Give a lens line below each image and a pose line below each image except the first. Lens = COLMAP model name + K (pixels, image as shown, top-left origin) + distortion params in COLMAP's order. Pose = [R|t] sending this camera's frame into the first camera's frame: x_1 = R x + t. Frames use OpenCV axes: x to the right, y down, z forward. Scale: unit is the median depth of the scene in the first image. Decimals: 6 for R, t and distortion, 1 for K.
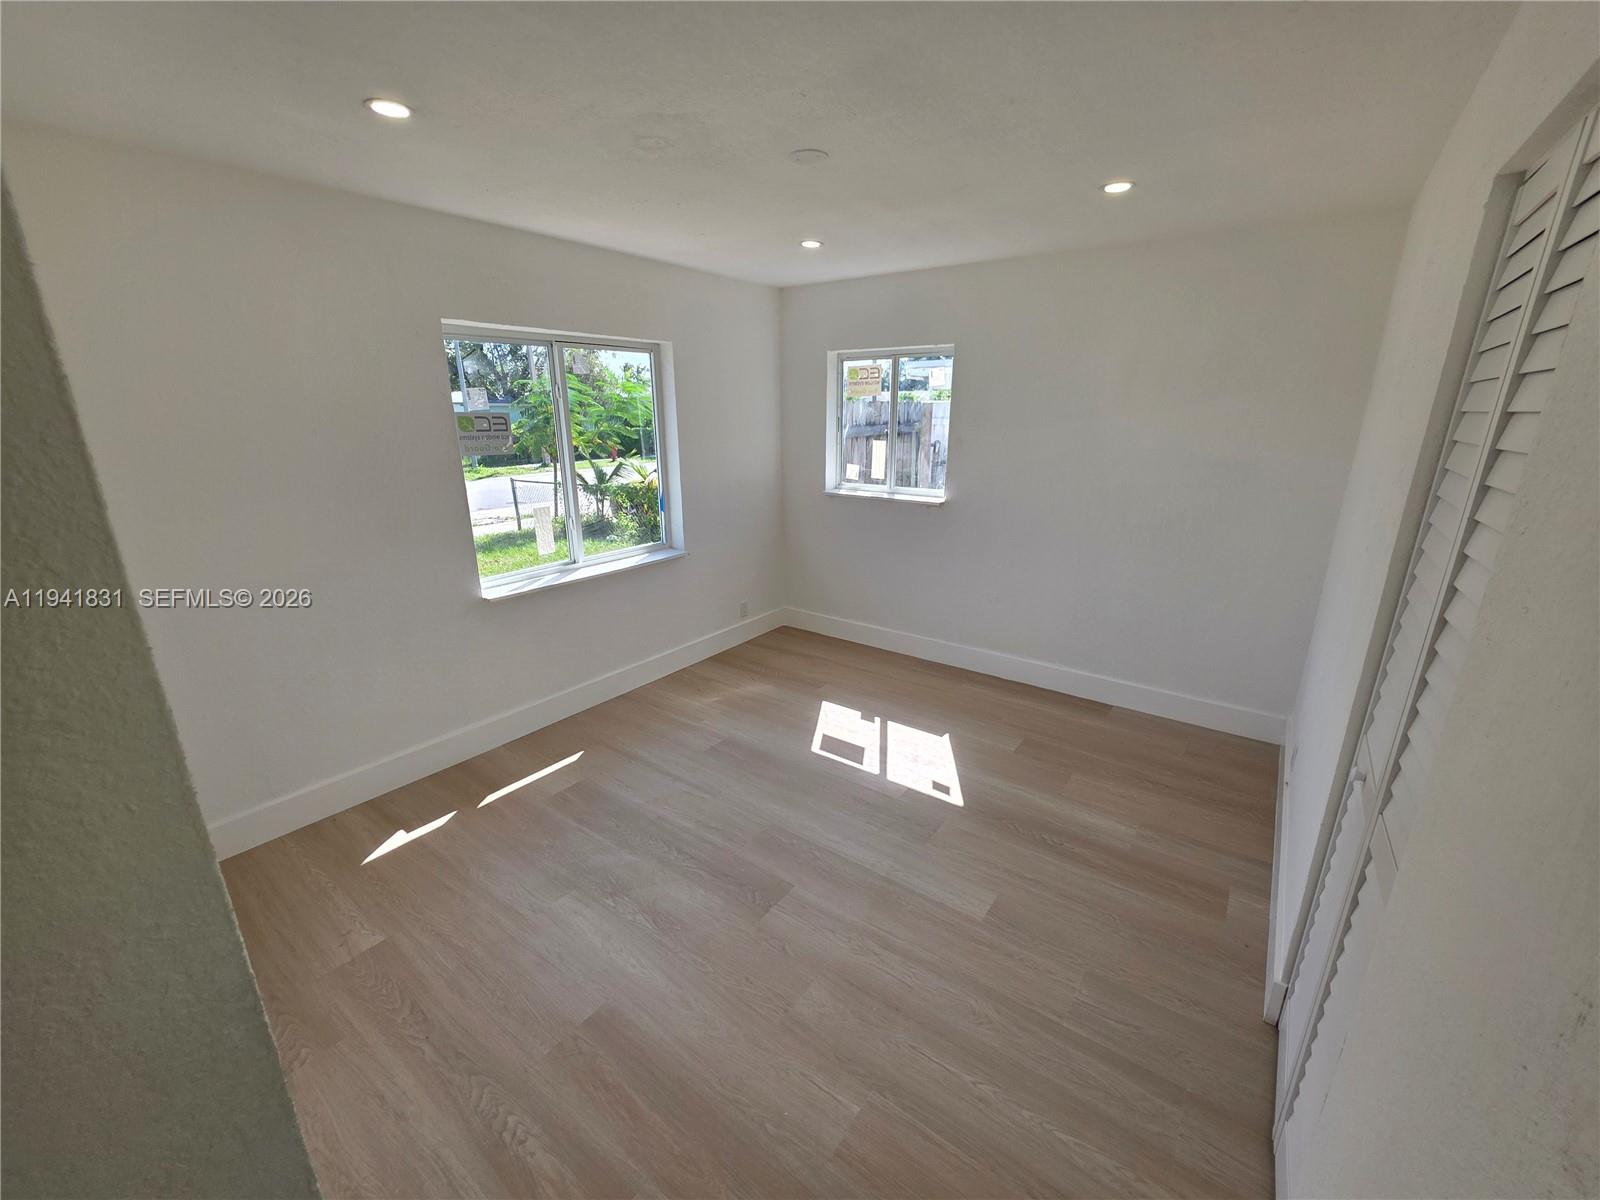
lens RADIAL K [[640.4, 0, 802.9], [0, 640.4, 606.3], [0, 0, 1]] dist [0.000922, 0.000272]
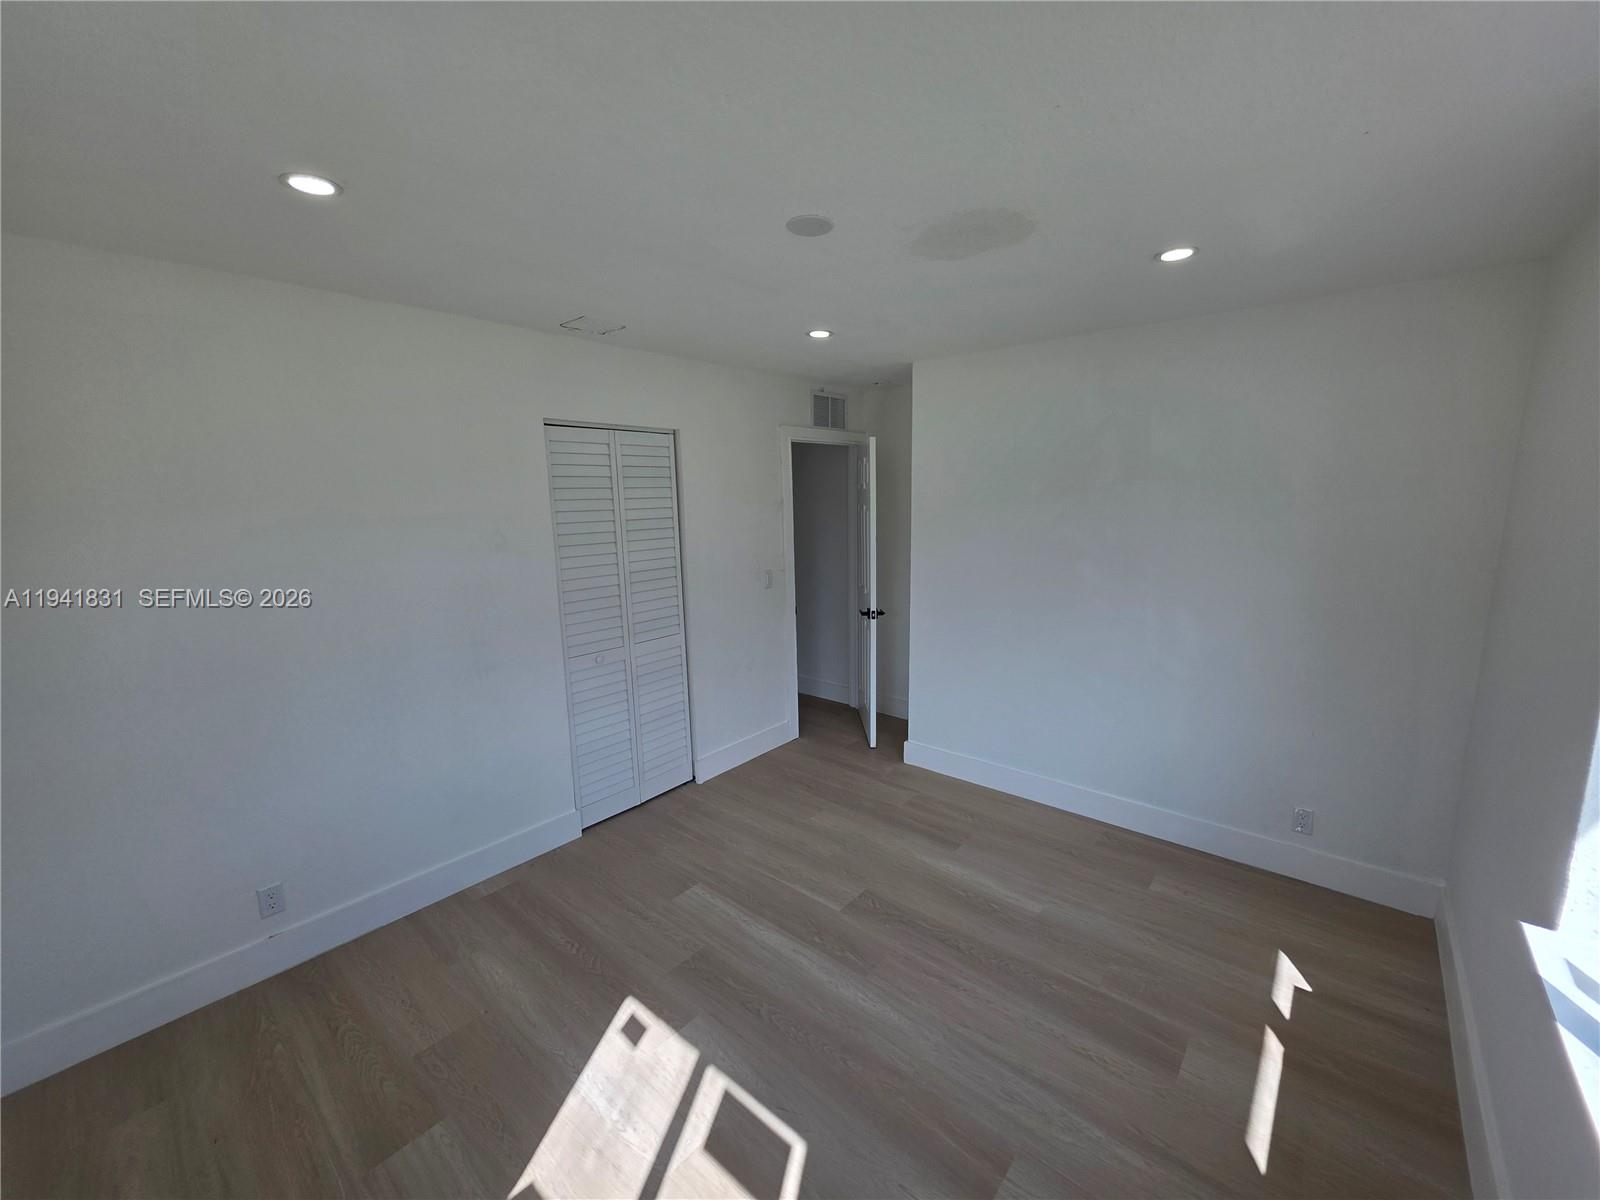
lens RADIAL K [[640.4, 0, 802.9], [0, 640.4, 600.6], [0, 0, 1]] dist [0.000922, 0.000272]
pose [[-0.997211, 0.001207, 0.074621, -0.027279], [0.034605, 0.893367, 0.447993, -0.486287], [-0.066124, 0.449325, -0.890918, 1.498831]]
